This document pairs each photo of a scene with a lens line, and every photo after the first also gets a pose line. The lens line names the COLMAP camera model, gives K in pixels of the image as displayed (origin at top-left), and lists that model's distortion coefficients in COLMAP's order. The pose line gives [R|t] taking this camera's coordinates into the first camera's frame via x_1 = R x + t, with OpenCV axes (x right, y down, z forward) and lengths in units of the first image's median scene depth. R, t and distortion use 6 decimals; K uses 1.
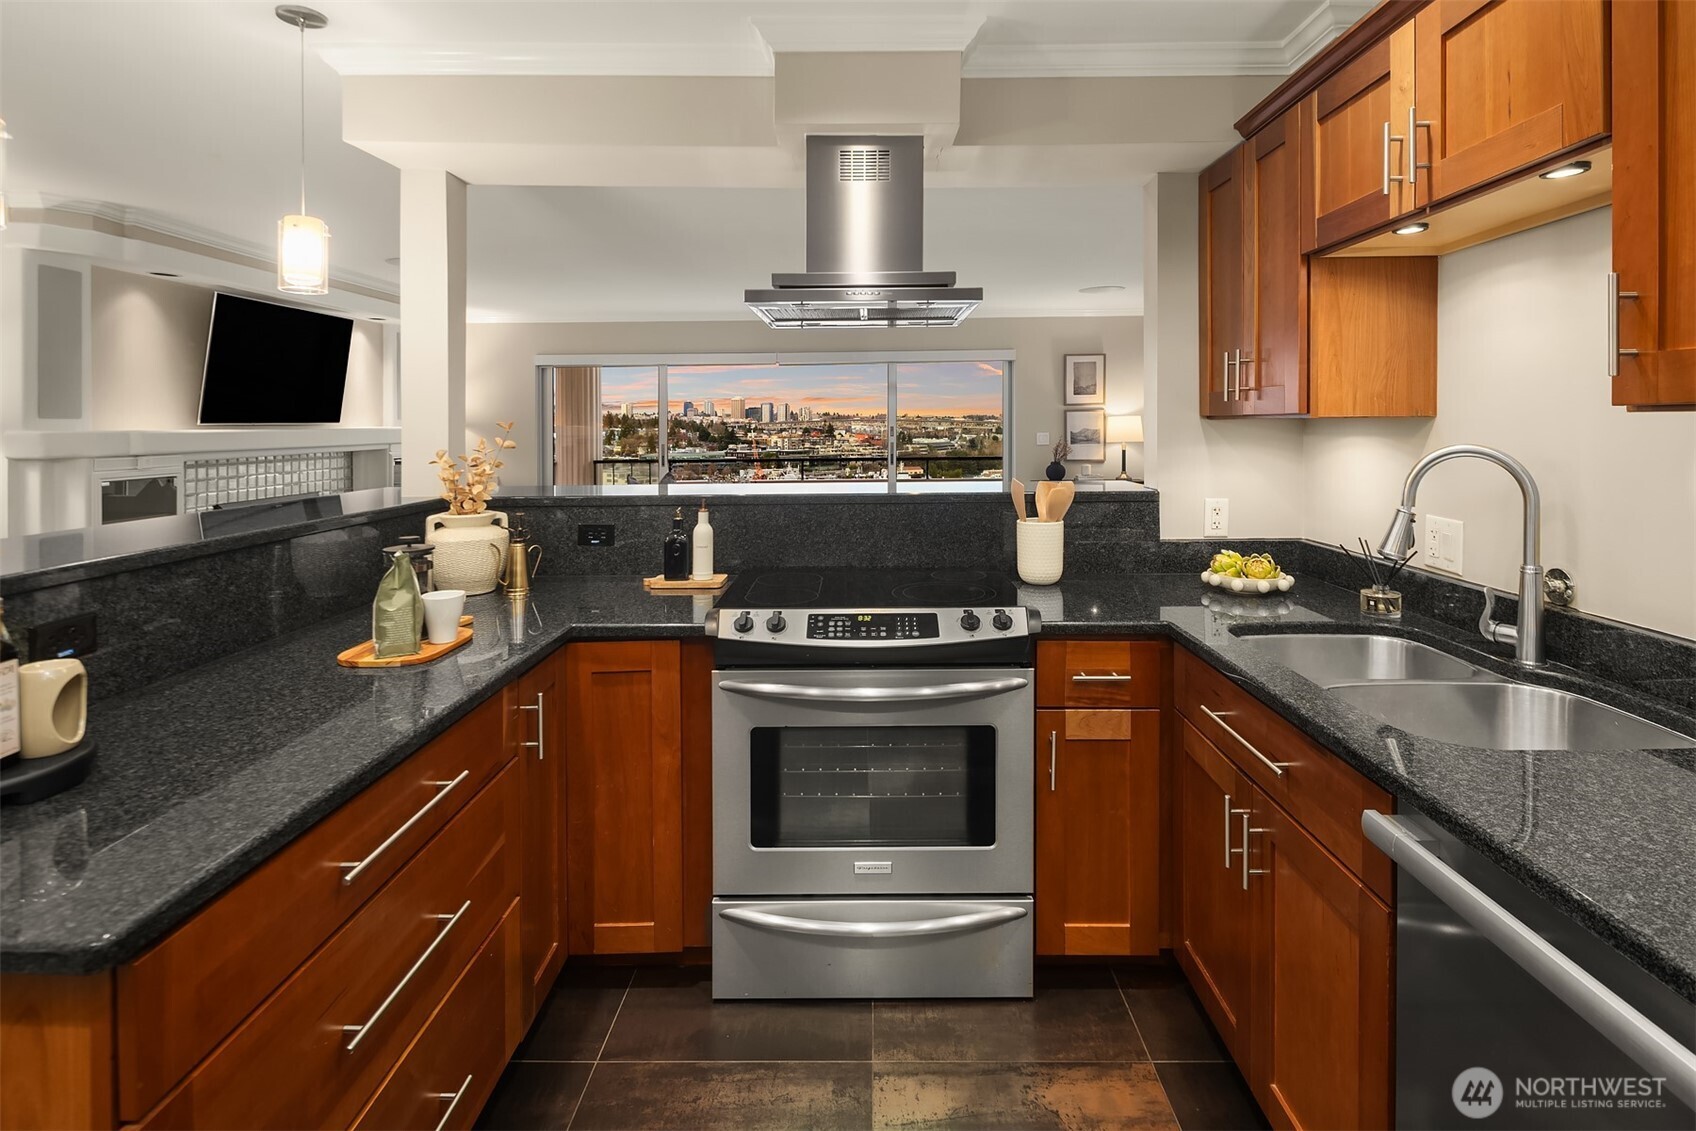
lens RADIAL K [[841.5, 0, 848.3], [0, 841.5, 441.9], [0, 0, 1]] dist [0.001809, 0.000521]
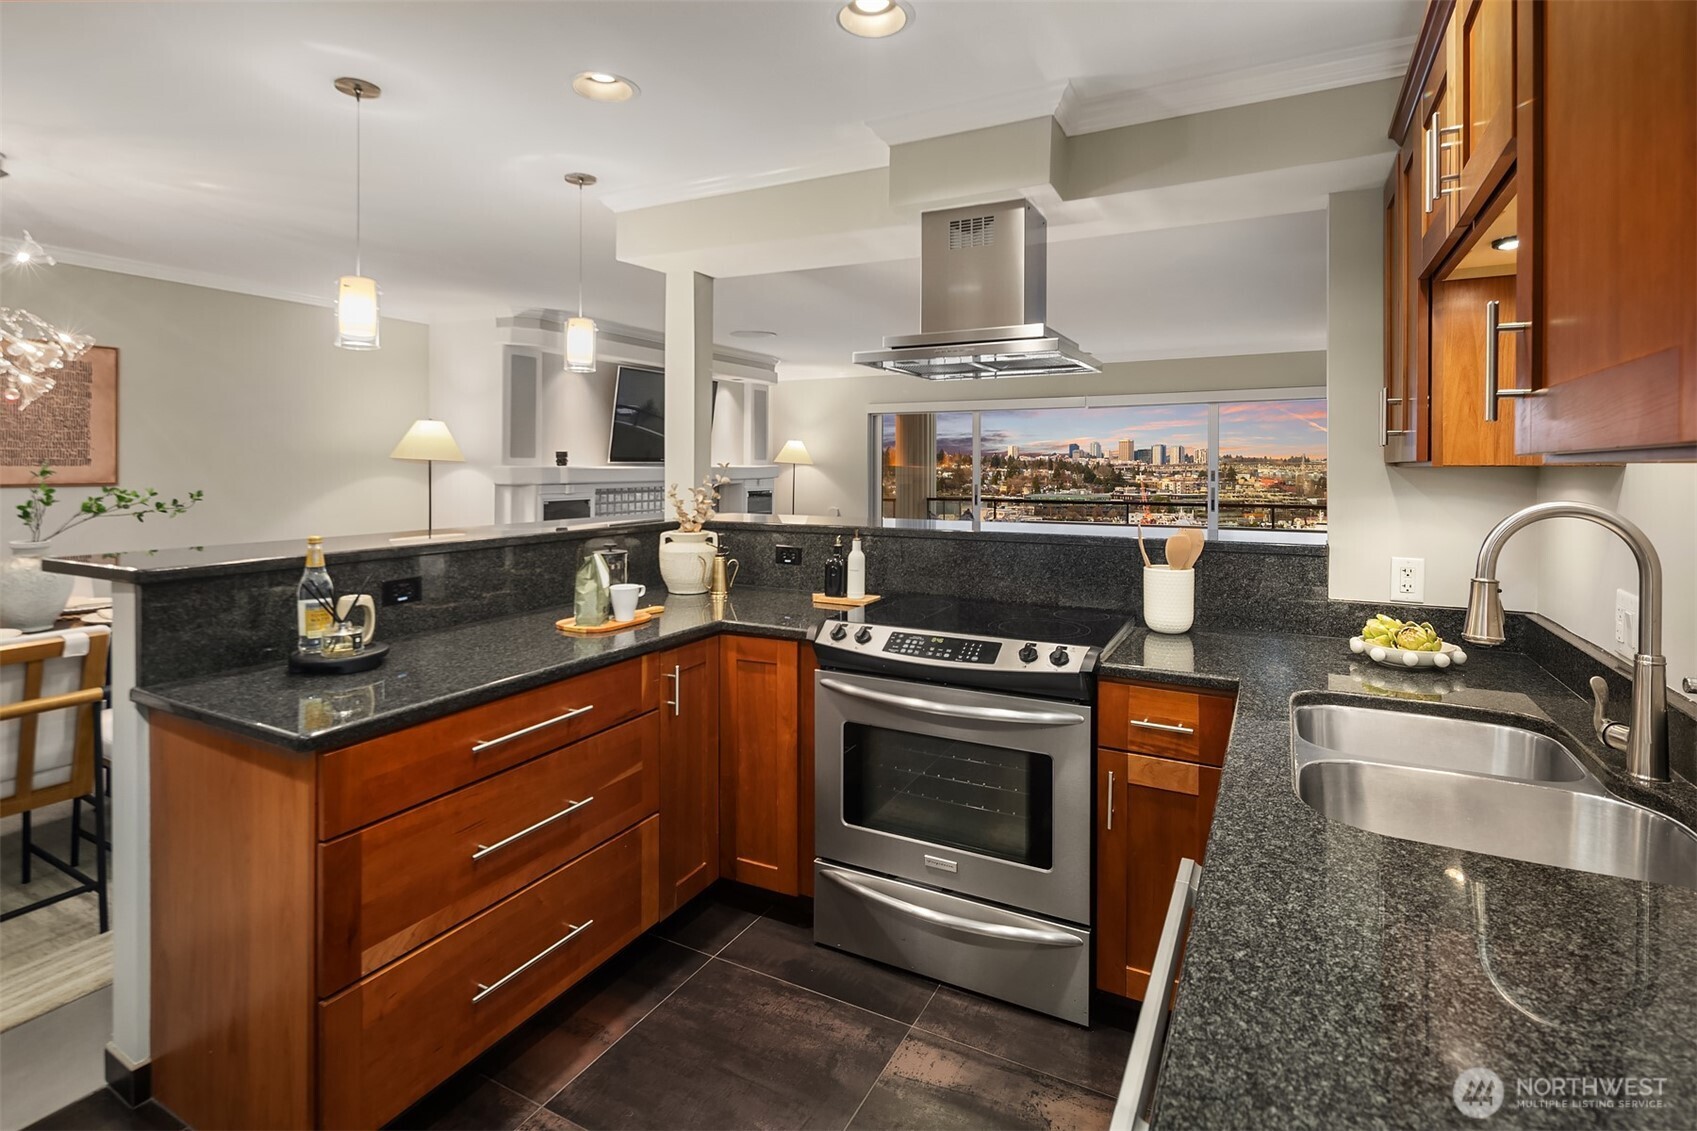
lens RADIAL K [[816.8, 0, 826.6], [0, 816.8, 486.1], [0, 0, 1]] dist [0.010535, -0.000308]
pose [[0.886189, 0.021749, -0.462813, 0.375898], [-0.019700, 0.999763, 0.009262, -0.003166], [0.462905, 0.000909, 0.886407, -0.034729]]
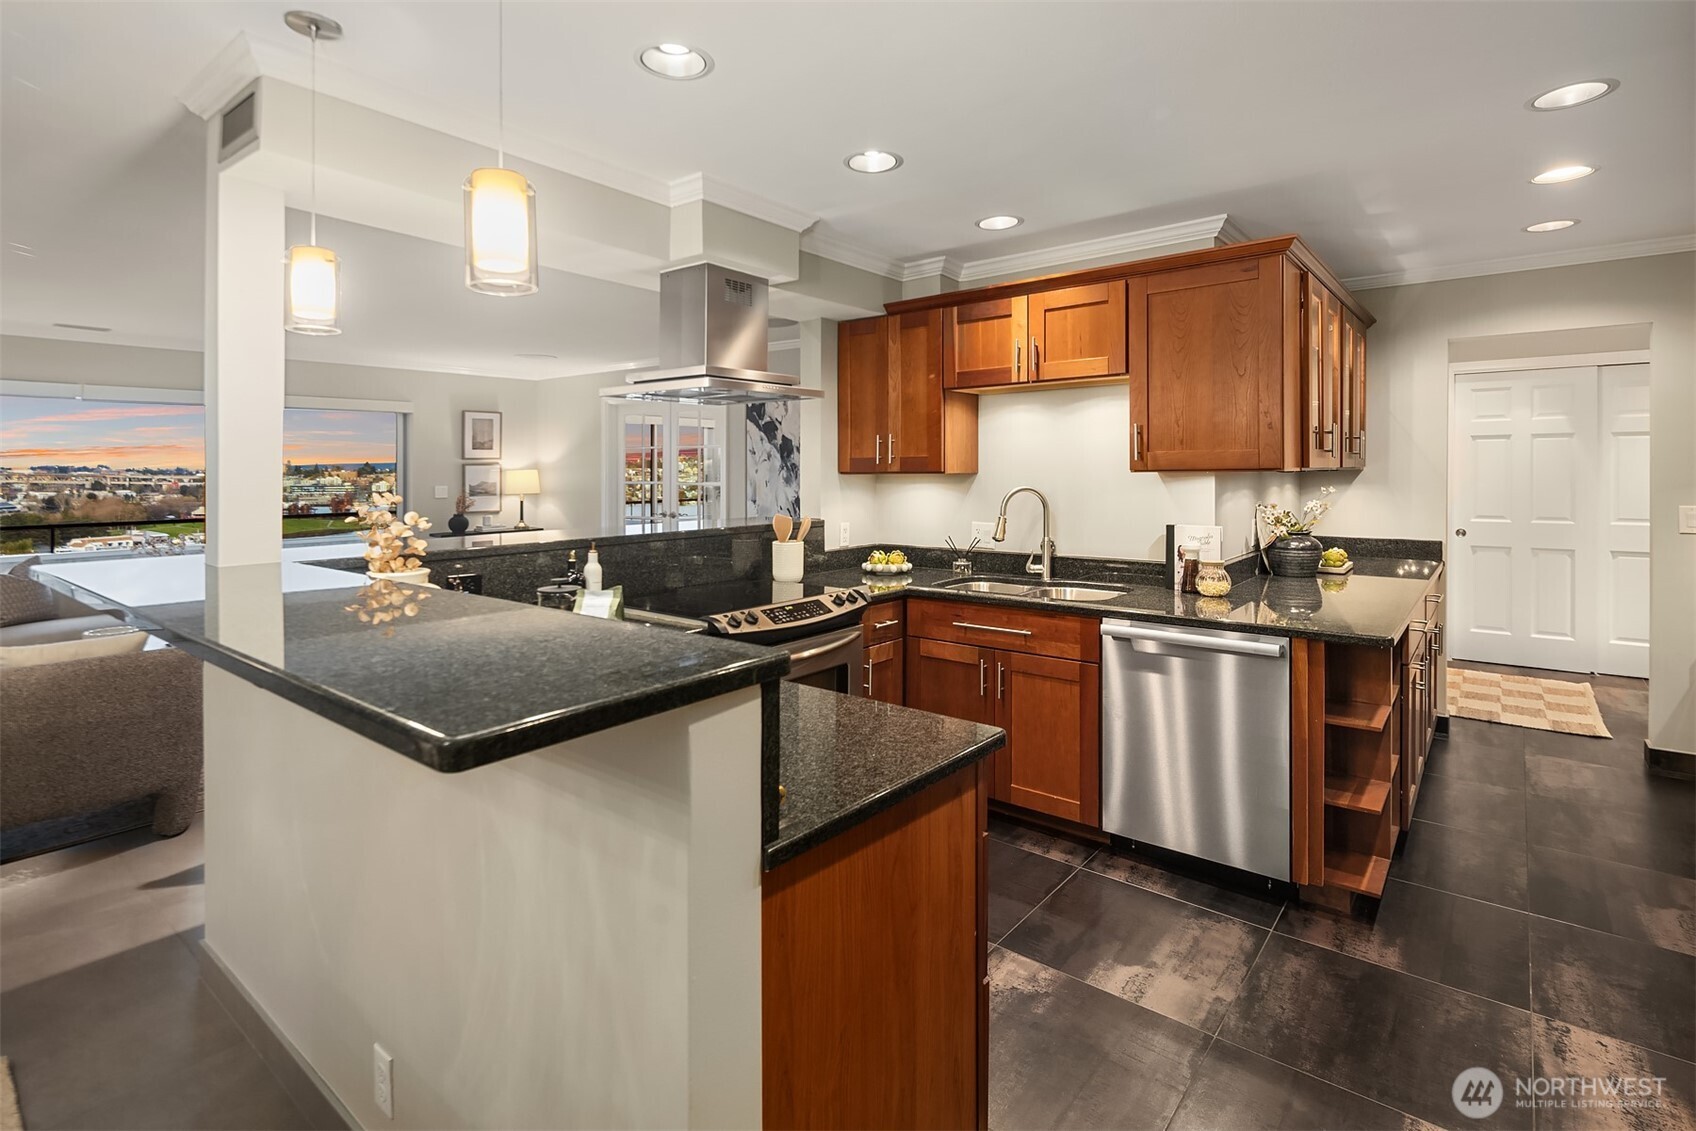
lens RADIAL K [[825.0, 0, 837.2], [0, 825.0, 490.6], [0, 0, 1]] dist [0.026390, -0.008673]
pose [[0.618104, -0.013240, 0.785985, -1.025154], [0.017498, 0.999842, 0.003083, 0.000214], [-0.785902, 0.011847, 0.618238, 0.034315]]
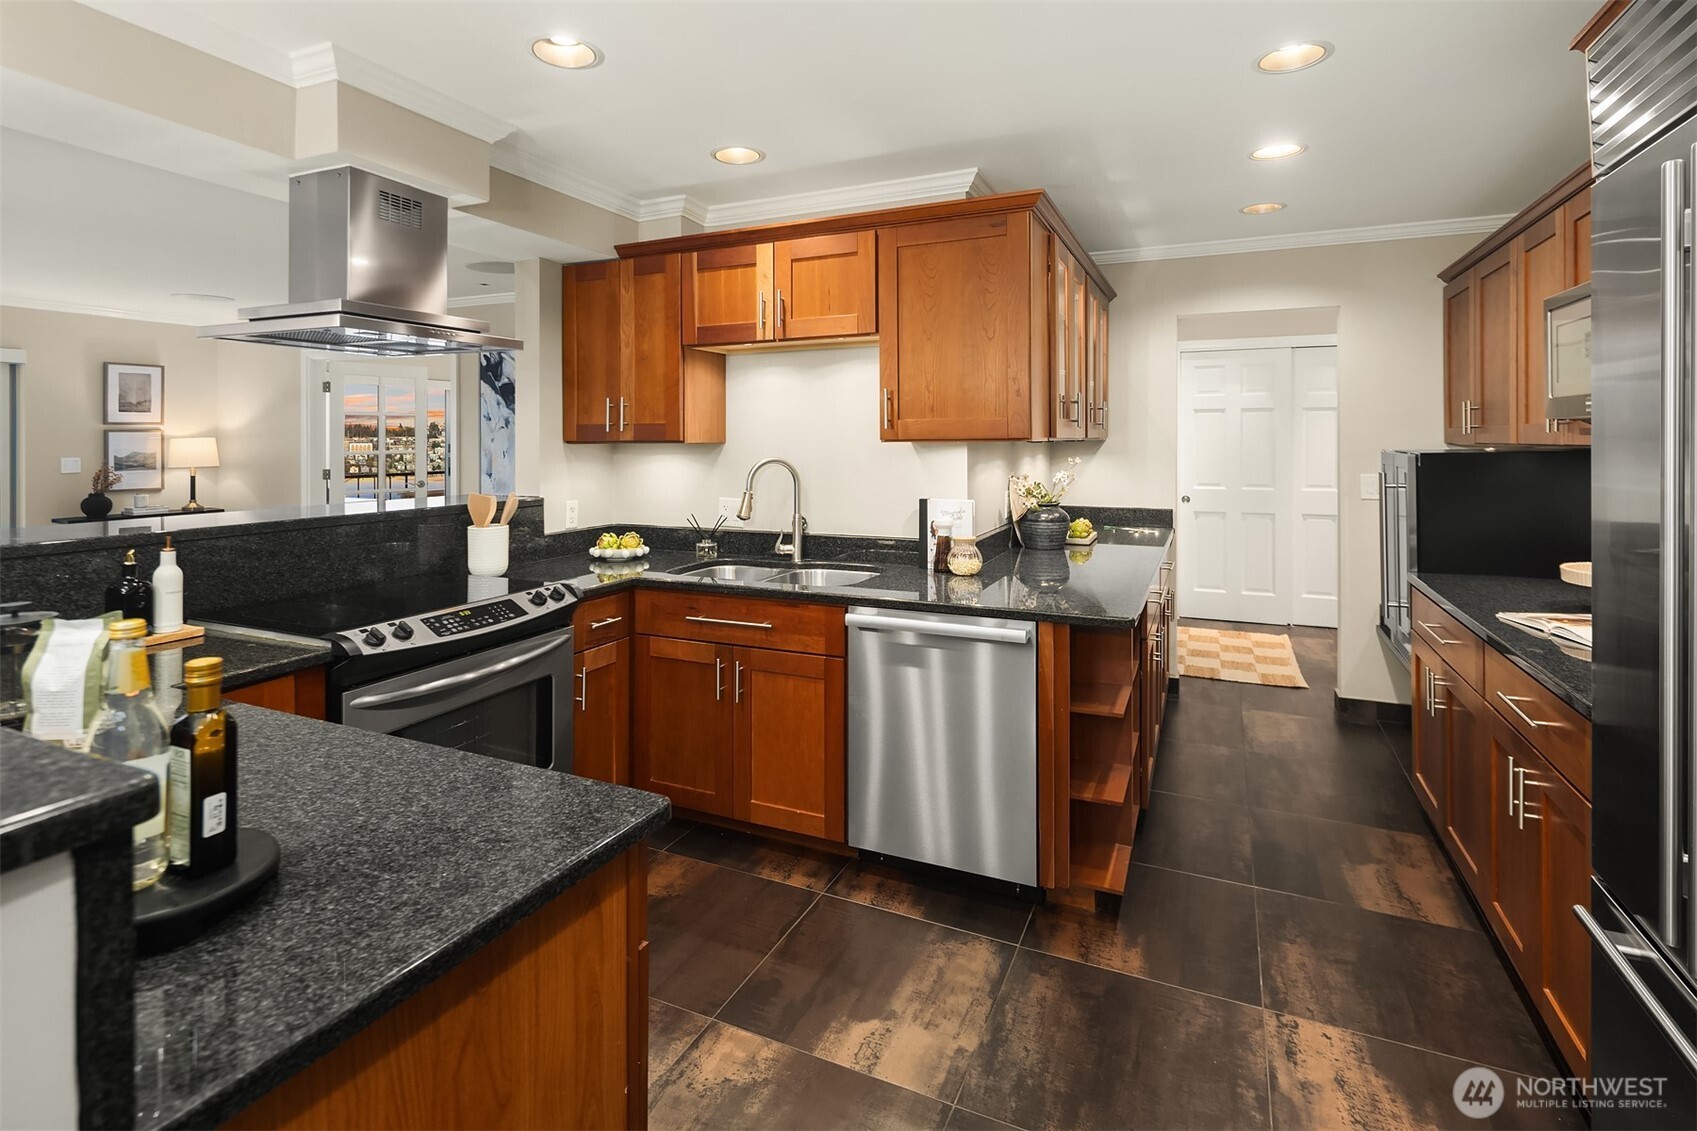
lens RADIAL K [[828.5, 0, 835.1], [0, 828.5, 454.5], [0, 0, 1]] dist [0.014101, -0.000688]
pose [[0.406172, -0.008349, 0.913758, -0.792808], [0.019431, 0.999811, 0.000498, -0.000830], [-0.913590, 0.017553, 0.406258, 0.058148]]
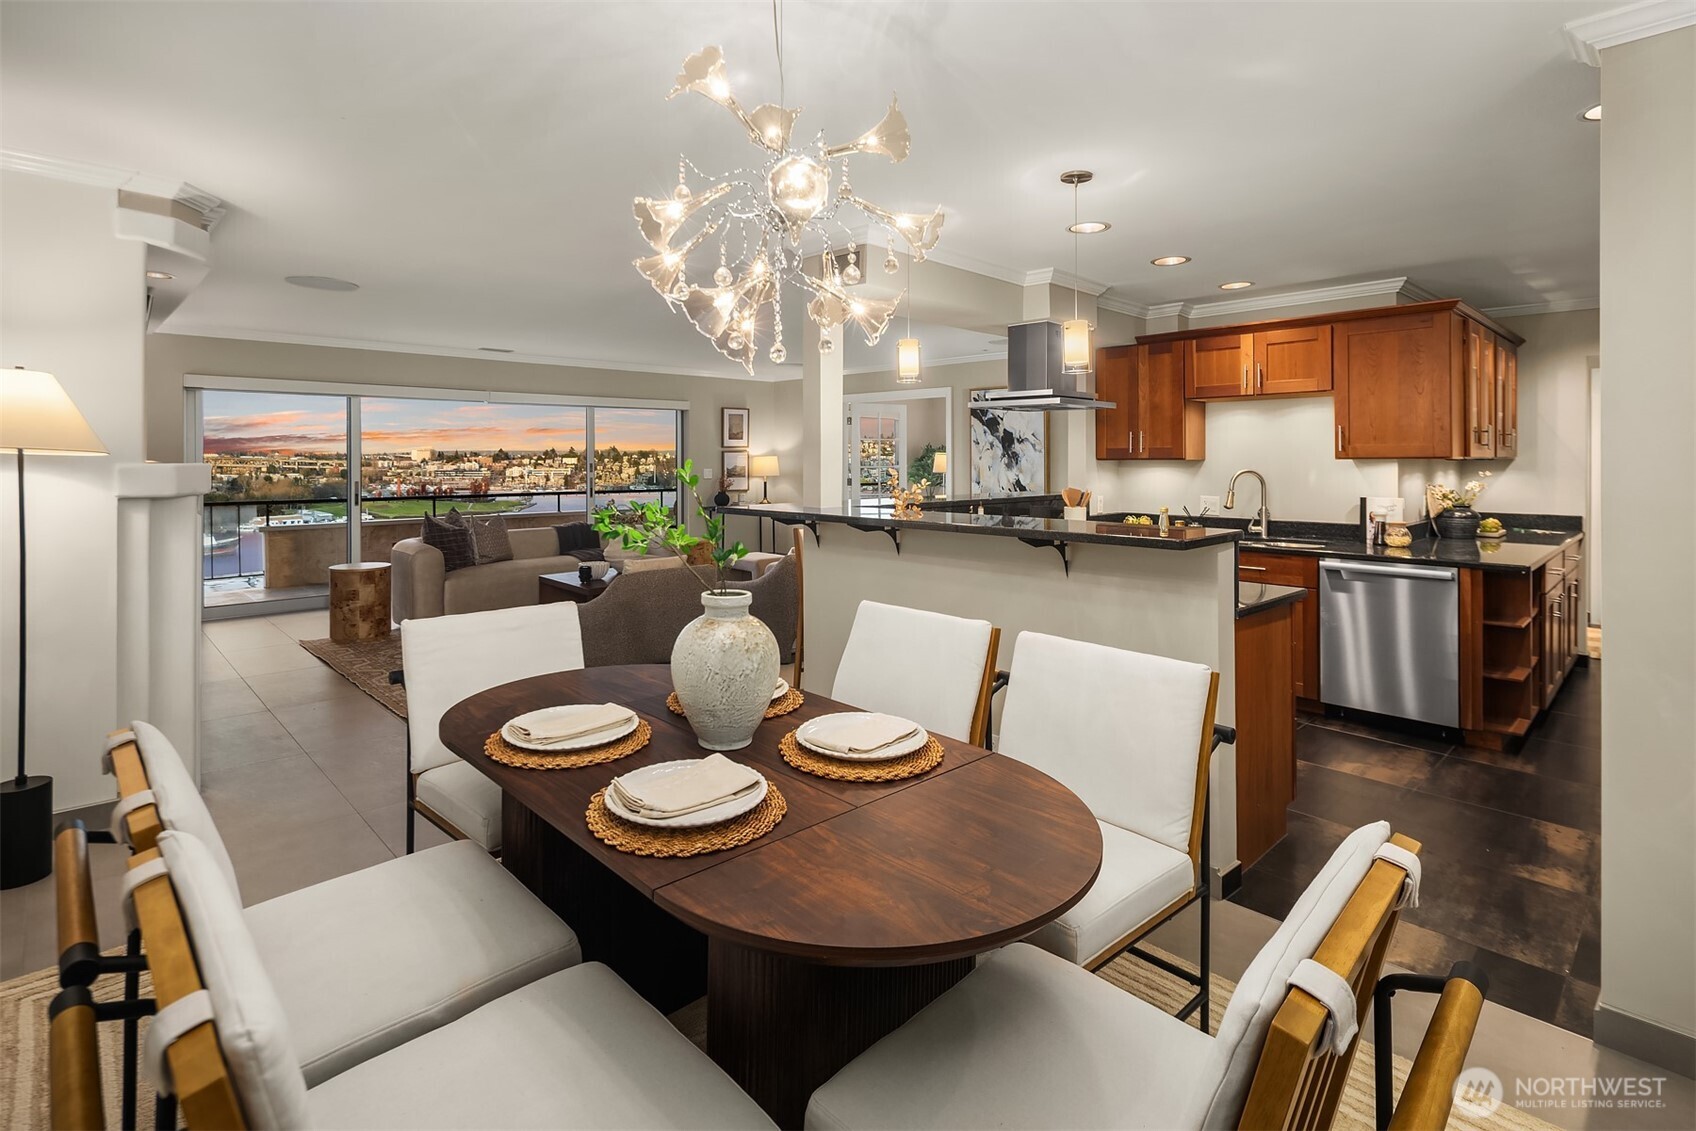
lens RADIAL K [[830.0, 0, 849.8], [0, 830.0, 463.7], [0, 0, 1]] dist [0.015027, -0.000122]
pose [[0.704450, 0.005560, 0.709732, -1.965281], [0.009095, 0.999817, -0.016859, 0.017209], [-0.709696, 0.018331, 0.704270, -0.089504]]
